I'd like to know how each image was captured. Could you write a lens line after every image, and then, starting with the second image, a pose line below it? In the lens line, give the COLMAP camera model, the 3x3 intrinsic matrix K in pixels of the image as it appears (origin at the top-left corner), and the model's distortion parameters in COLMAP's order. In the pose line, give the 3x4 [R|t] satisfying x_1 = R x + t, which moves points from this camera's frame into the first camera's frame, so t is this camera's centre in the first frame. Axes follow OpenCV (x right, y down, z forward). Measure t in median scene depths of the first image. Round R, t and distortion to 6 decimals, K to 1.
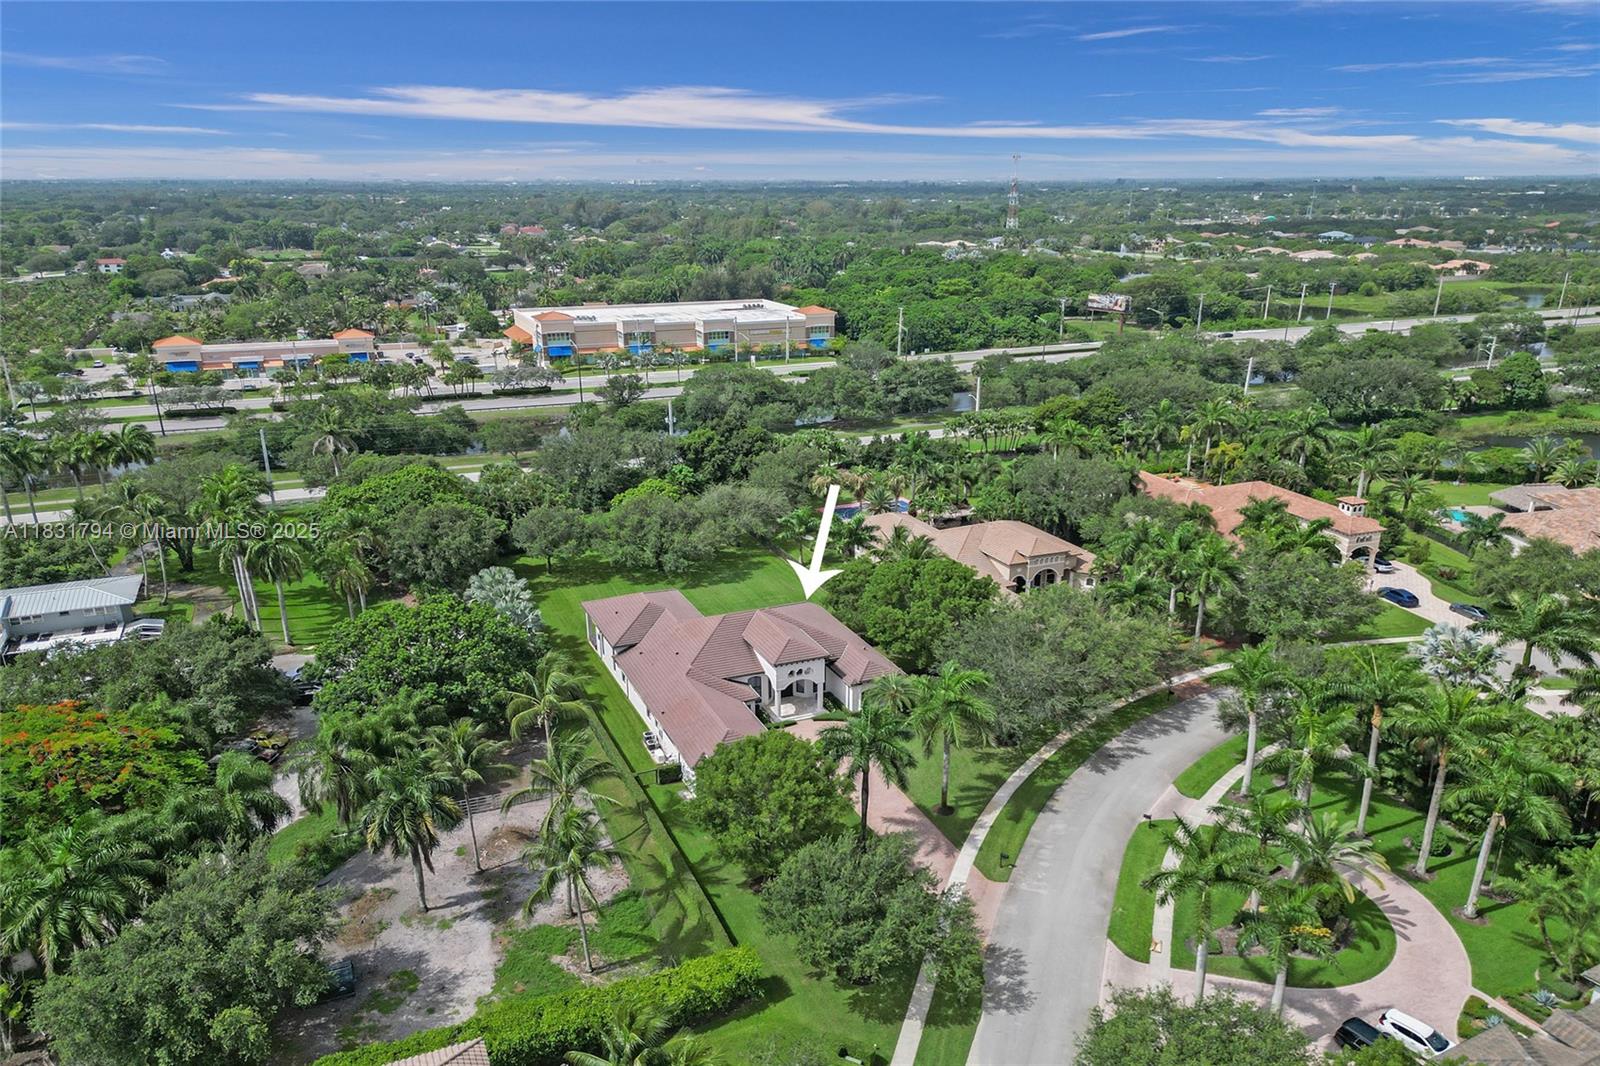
lens RADIAL K [[1052.1, 0, 732.1], [0, 1052.1, 501.1], [0, 0, 1]] dist [0.056897, -0.060613]
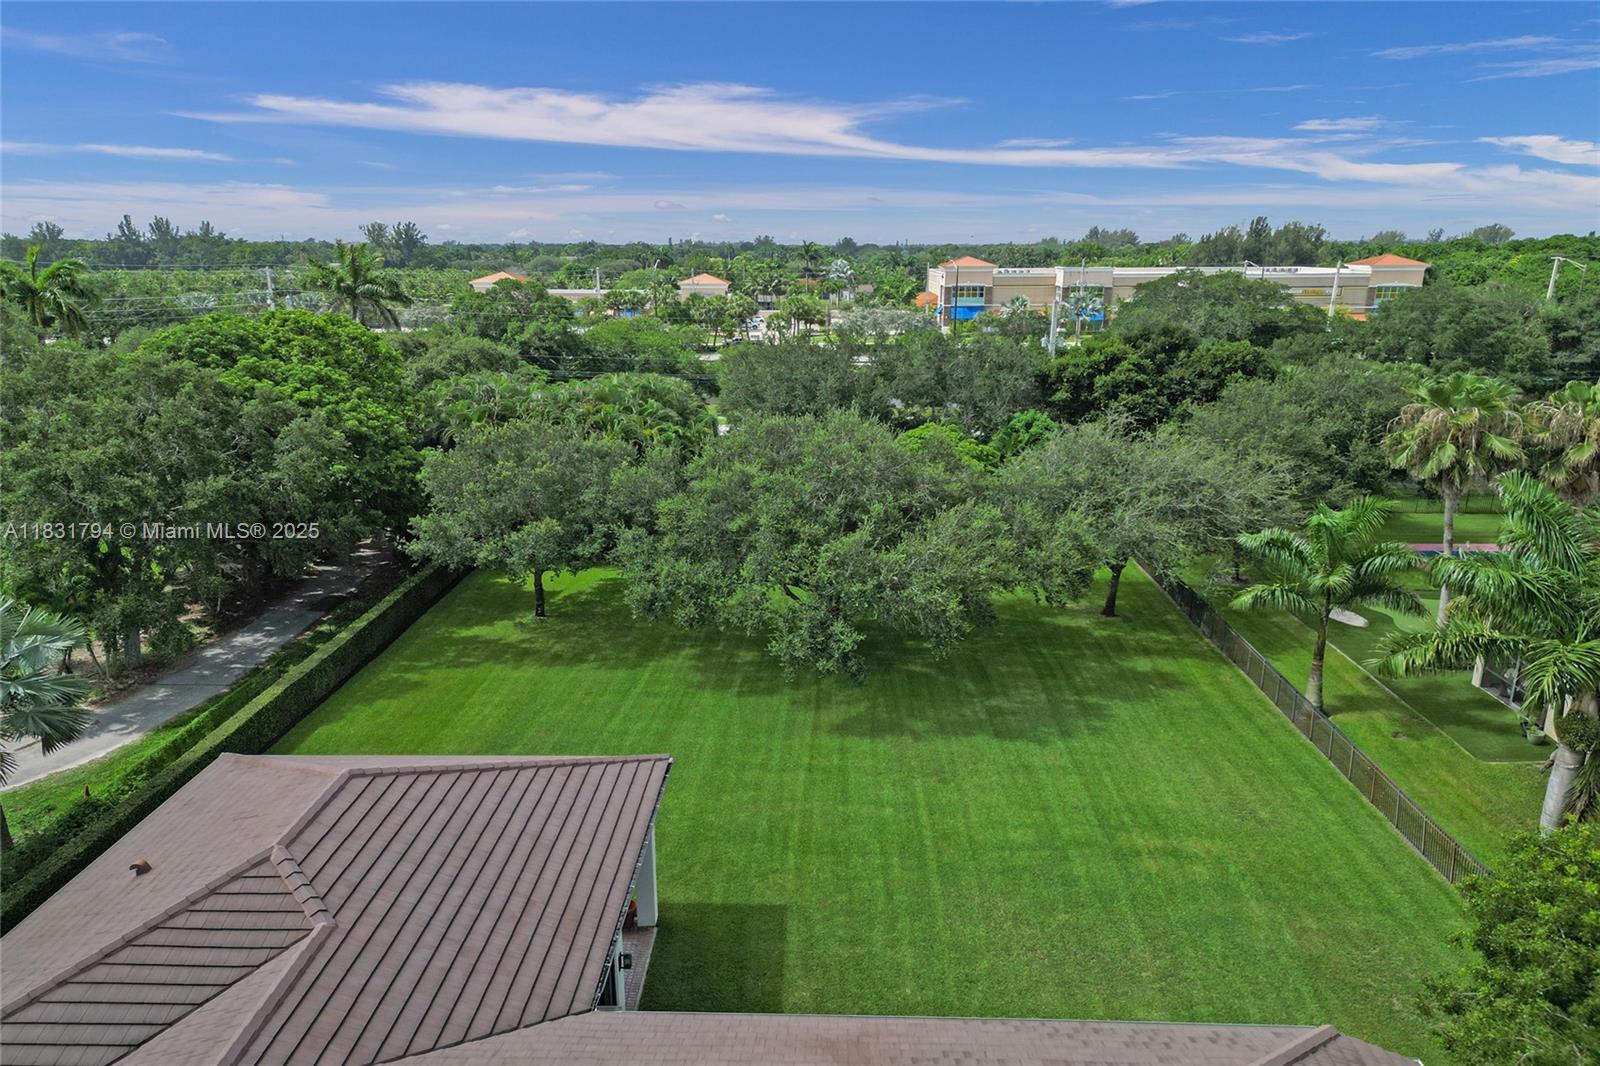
lens RADIAL K [[1027.6, 0, 827.8], [0, 1027.6, 551.6], [0, 0, 1]] dist [0.038279, -0.027874]
pose [[0.921662, 0.109934, -0.372095, 0.035273], [-0.112962, 0.993505, 0.013725, 0.024960], [0.371186, 0.029382, 0.928093, 0.564420]]
